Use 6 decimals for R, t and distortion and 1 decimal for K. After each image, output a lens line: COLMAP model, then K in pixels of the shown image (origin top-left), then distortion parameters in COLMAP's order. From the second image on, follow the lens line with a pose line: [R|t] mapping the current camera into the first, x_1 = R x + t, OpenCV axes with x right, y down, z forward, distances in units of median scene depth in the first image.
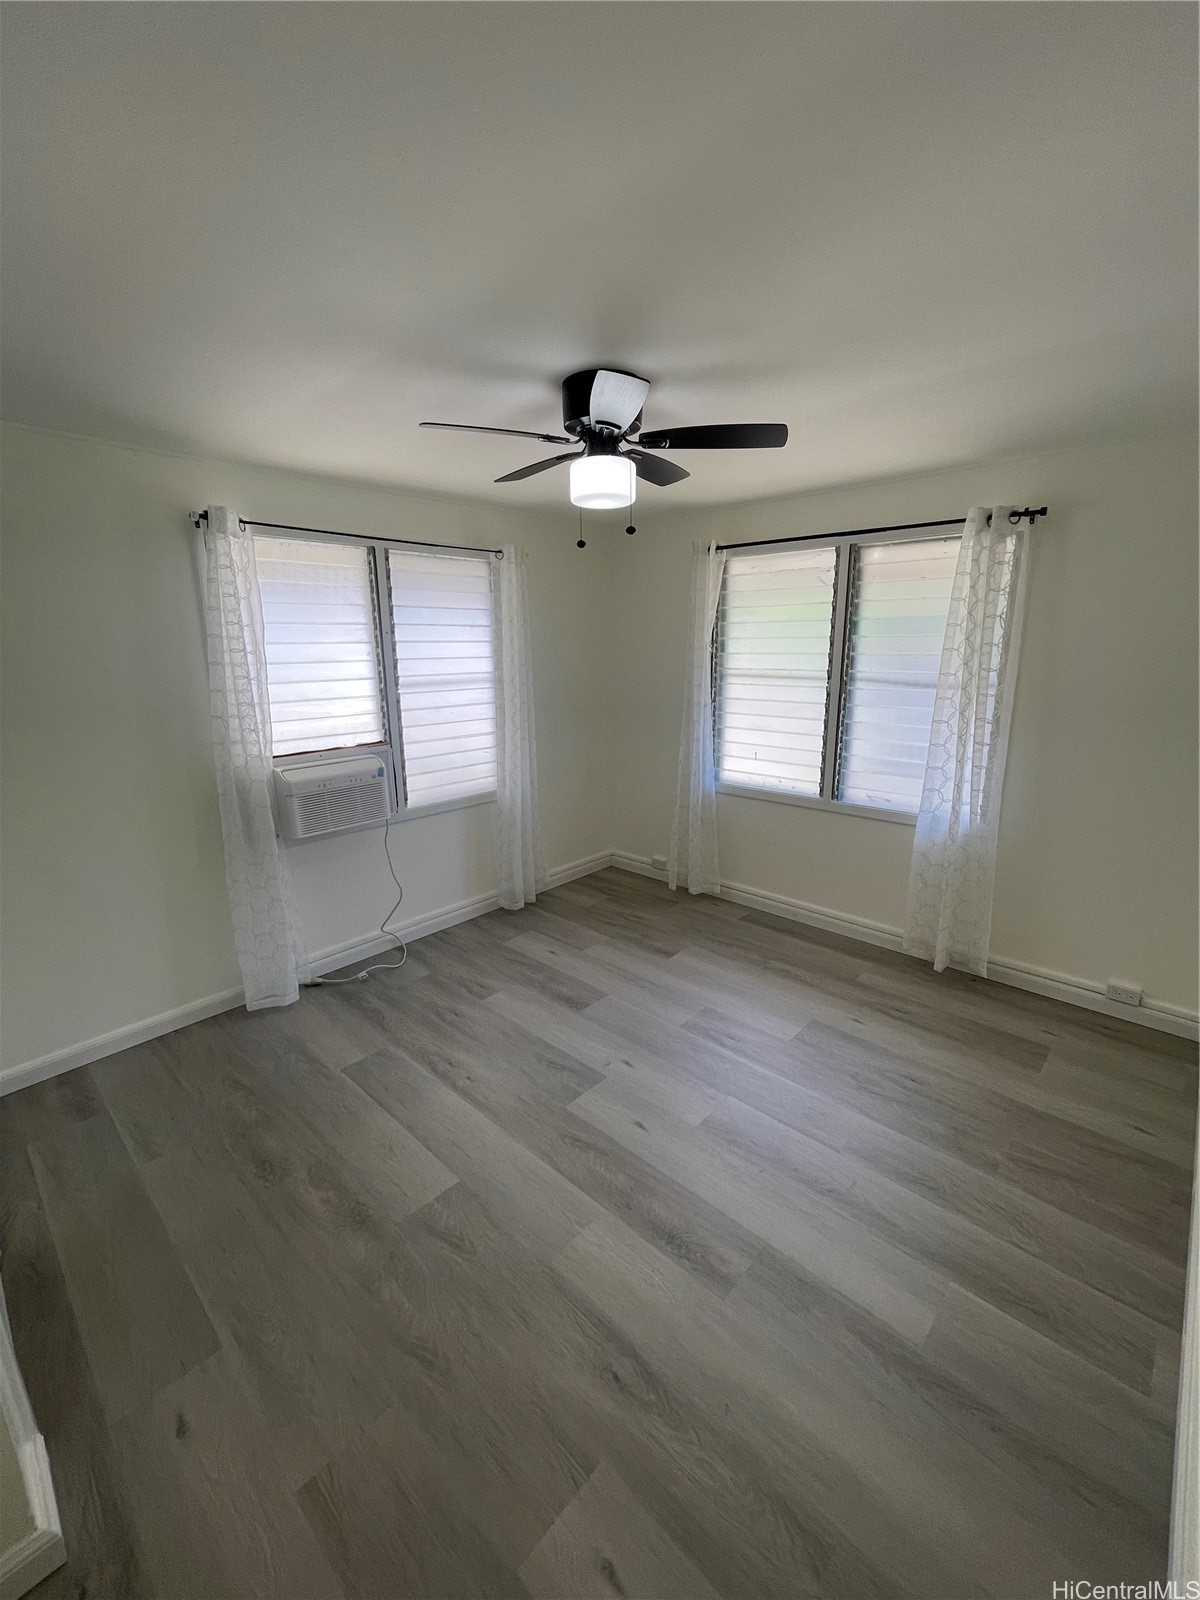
lens RADIAL K [[656.7, 0, 596.9], [0, 656.7, 795.8], [0, 0, 1]] dist [-0.001229, 0.004724]
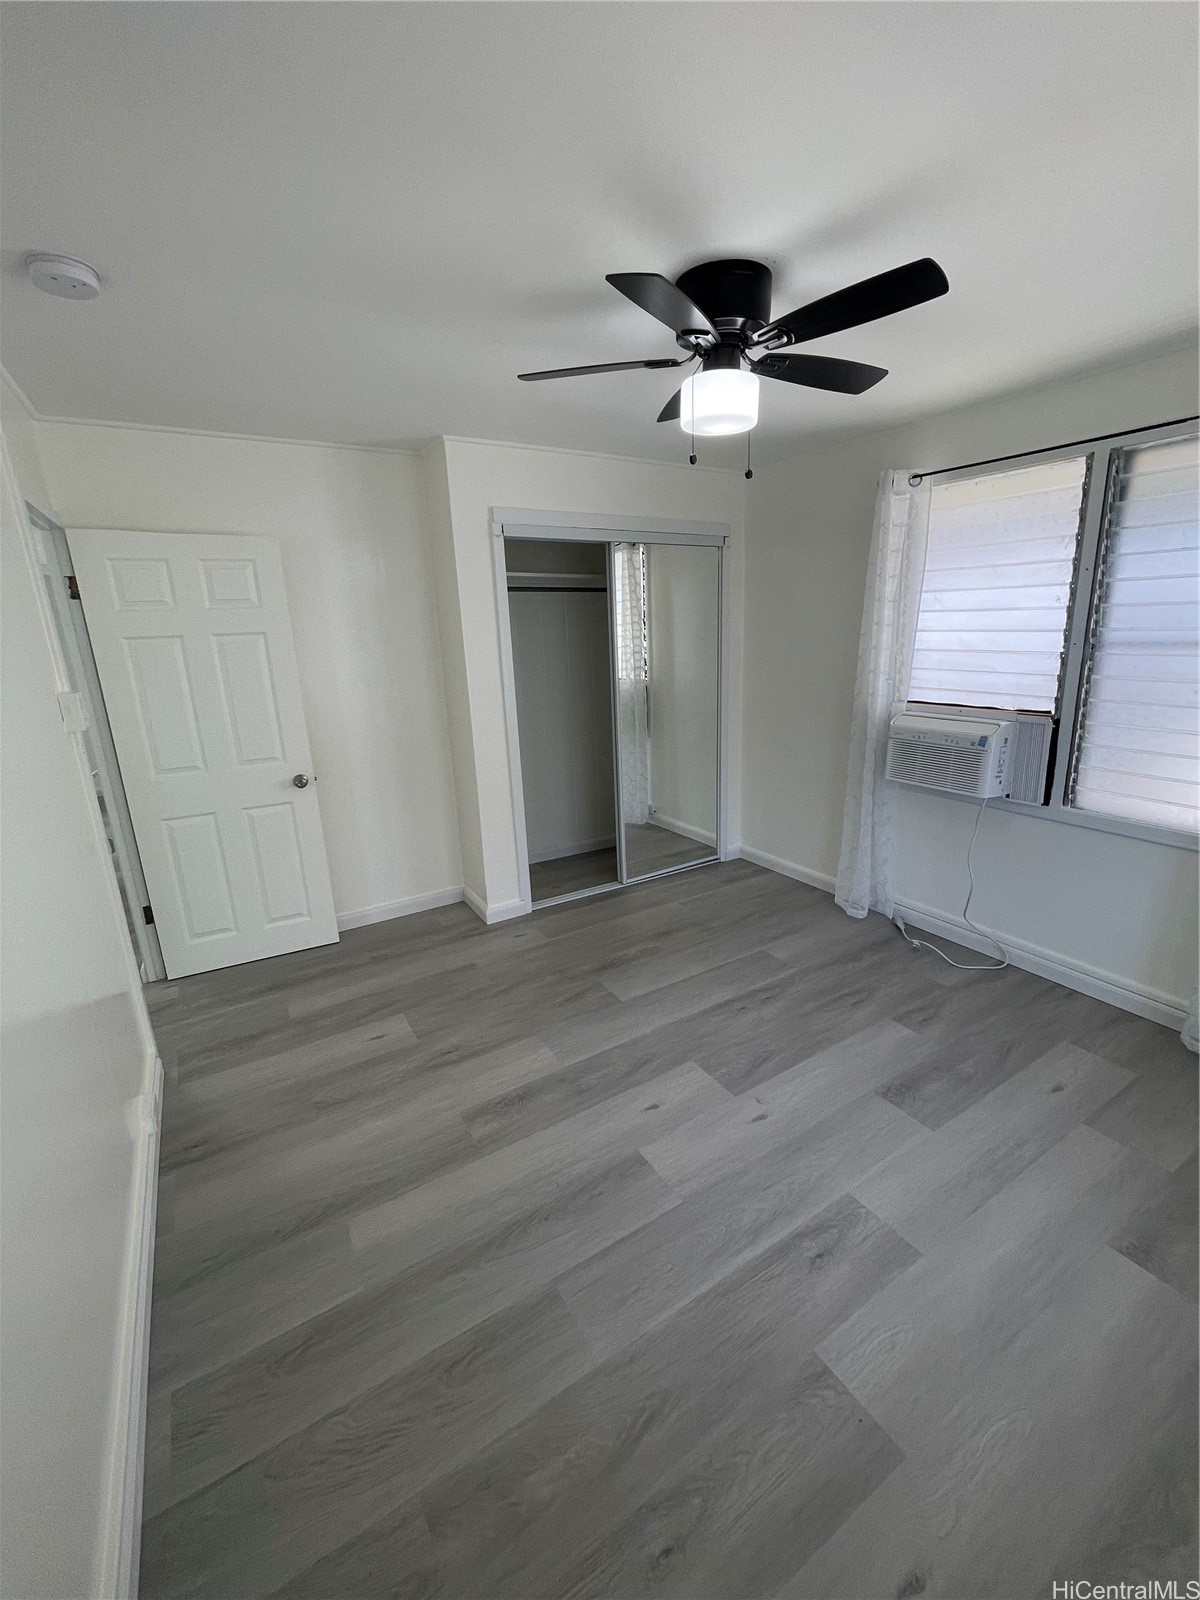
lens RADIAL K [[656.7, 0, 596.9], [0, 656.7, 795.8], [0, 0, 1]] dist [-0.001229, 0.004724]
pose [[-0.262768, 0.267542, -0.927024, 0.730032], [-0.183662, 0.929351, 0.320273, -0.181165], [0.947218, 0.254417, -0.195067, 0.848613]]
